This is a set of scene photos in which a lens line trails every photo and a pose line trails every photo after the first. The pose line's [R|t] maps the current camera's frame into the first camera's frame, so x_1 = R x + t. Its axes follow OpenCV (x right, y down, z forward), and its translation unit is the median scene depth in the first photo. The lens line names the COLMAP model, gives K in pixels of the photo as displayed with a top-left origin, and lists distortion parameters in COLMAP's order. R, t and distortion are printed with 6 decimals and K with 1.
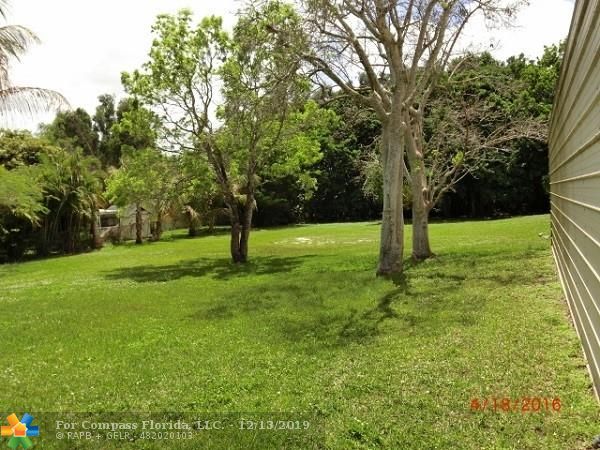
lens RADIAL K [[505.2, 0, 300.8], [0, 505.2, 223.8], [0, 0, 1]] dist [-0.042880, 0.006939]
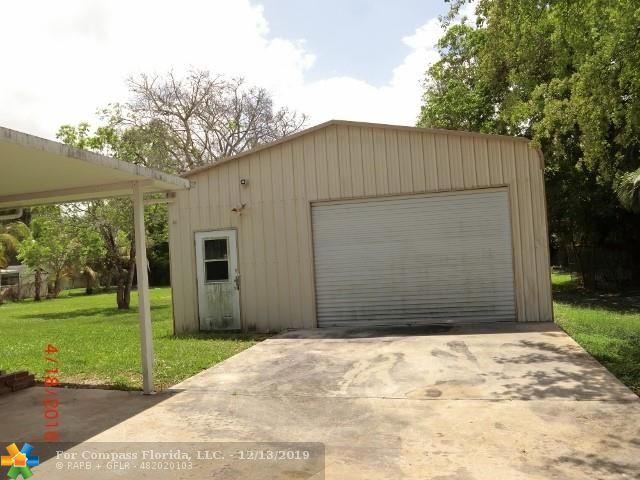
lens RADIAL K [[538.9, 0, 318.2], [0, 538.9, 241.3], [0, 0, 1]] dist [-0.042880, 0.006939]
pose [[0.983096, 0.006332, 0.182984, 0.068304], [0.008783, 0.996621, -0.081670, 0.010934], [-0.182882, 0.081896, 0.979718, -0.266978]]
